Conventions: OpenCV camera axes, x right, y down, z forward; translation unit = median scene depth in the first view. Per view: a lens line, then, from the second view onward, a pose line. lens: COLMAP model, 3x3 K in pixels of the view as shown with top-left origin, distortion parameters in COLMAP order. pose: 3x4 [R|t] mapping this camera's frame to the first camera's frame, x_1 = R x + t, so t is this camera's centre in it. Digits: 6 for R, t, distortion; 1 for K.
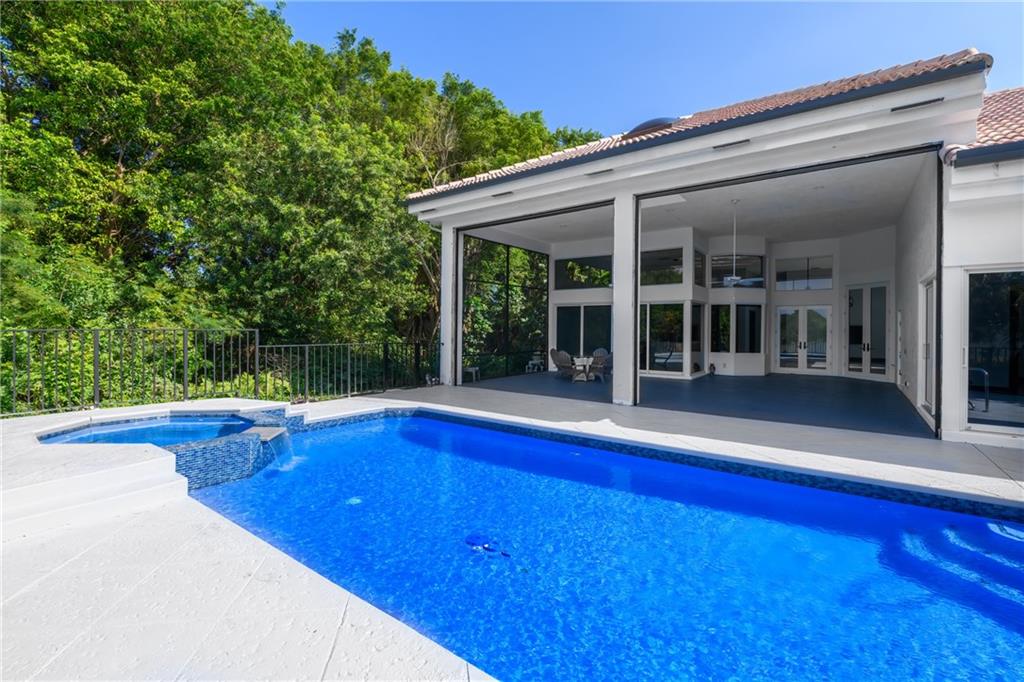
lens RADIAL K [[460.8, 0, 513.9], [0, 460.8, 336.7], [0, 0, 1]] dist [0.001773, 0.000183]
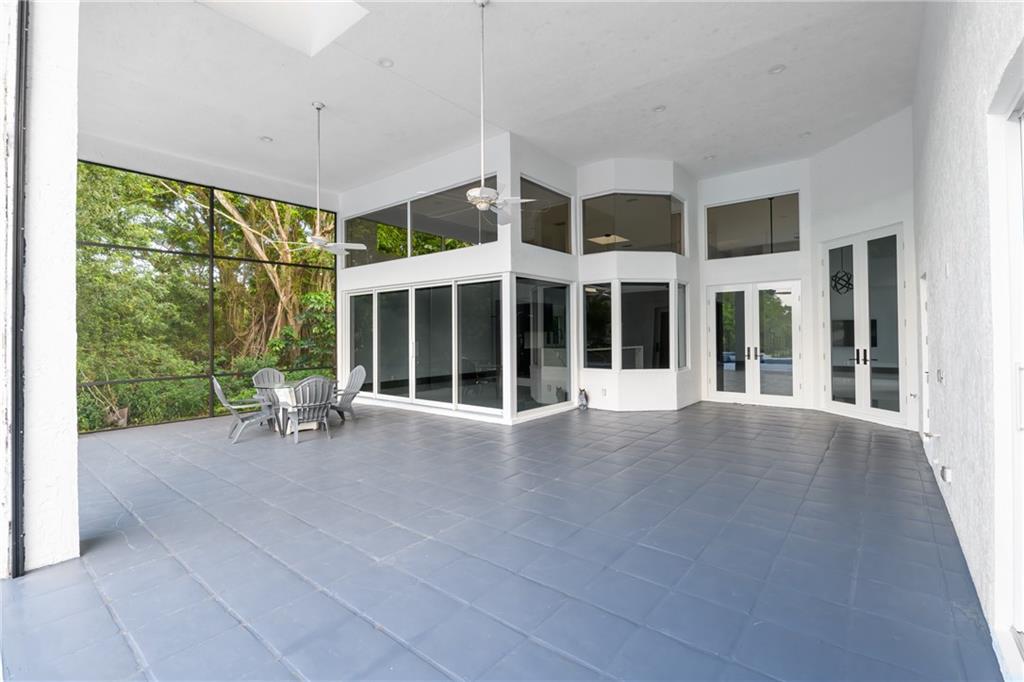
lens RADIAL K [[460.8, 0, 509.8], [0, 460.8, 337.6], [0, 0, 1]] dist [0.001773, 0.000183]
pose [[0.999454, -0.015379, -0.029247, 0.359249], [0.015131, 0.999848, -0.008690, -0.000150], [0.029376, 0.008243, 0.999534, 0.438248]]
